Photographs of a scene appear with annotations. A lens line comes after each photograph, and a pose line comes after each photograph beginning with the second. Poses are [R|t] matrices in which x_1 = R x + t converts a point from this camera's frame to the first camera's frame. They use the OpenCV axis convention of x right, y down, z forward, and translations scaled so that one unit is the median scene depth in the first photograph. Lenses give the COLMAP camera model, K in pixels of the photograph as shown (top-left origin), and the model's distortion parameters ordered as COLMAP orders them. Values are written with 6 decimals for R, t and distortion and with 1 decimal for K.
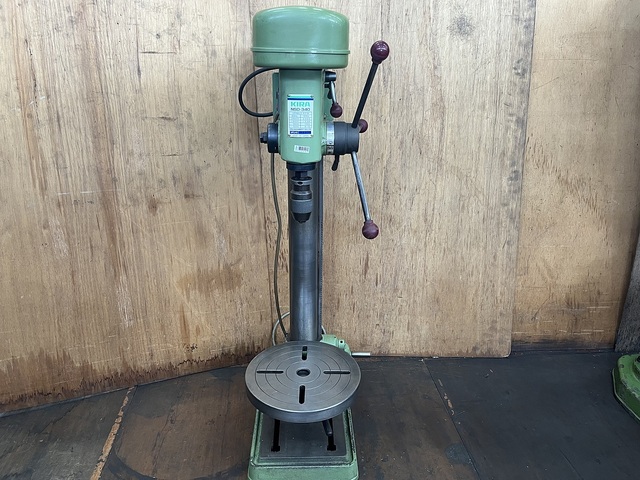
lens RADIAL K [[487.0, 0, 319.1], [0, 487.0, 243.7], [0, 0, 1]] dist [0.039326, -0.076734]
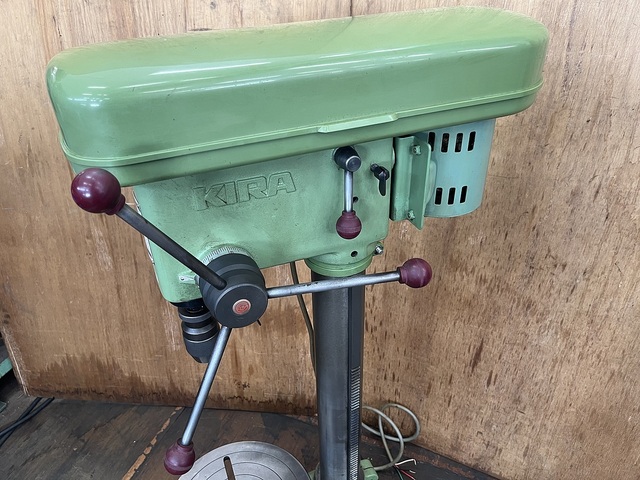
lens RADIAL K [[487.0, 0, 318.8], [0, 487.0, 240.9], [0, 0, 1]] dist [0.039326, -0.076734]
pose [[0.892421, 0.218800, -0.394604, 0.142296], [-0.132094, 0.962932, 0.235188, -0.255356], [0.431436, -0.157761, 0.888242, 0.348991]]
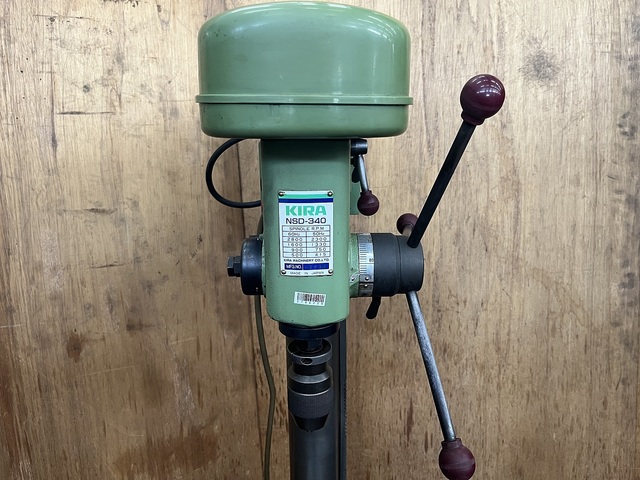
lens RADIAL K [[487.0, 0, 319.9], [0, 487.0, 239.4], [0, 0, 1]] dist [0.039326, -0.076734]
pose [[0.999800, -0.017757, -0.009222, -0.013508], [0.016544, 0.992862, -0.118119, -0.128047], [0.011254, 0.117943, 0.992957, 0.341152]]
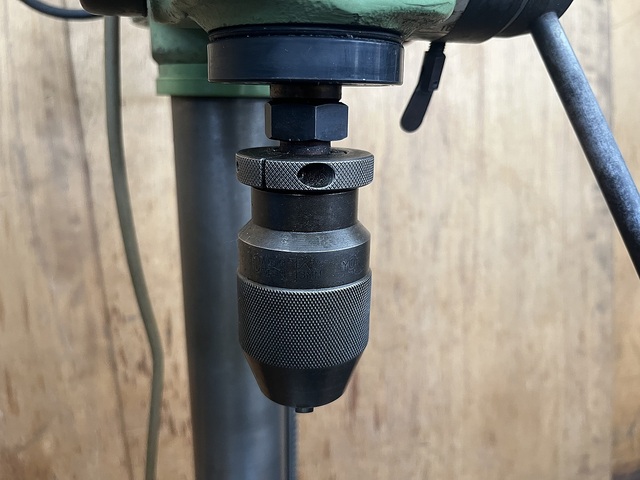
lens RADIAL K [[487.0, 0, 314.3], [0, 487.0, 240.6], [0, 0, 1]] dist [0.039326, -0.076734]
pose [[0.962884, -0.069664, 0.260770, -0.050717], [0.093924, 0.992218, -0.081745, -0.062969], [-0.253046, 0.103203, 0.961934, 0.593564]]
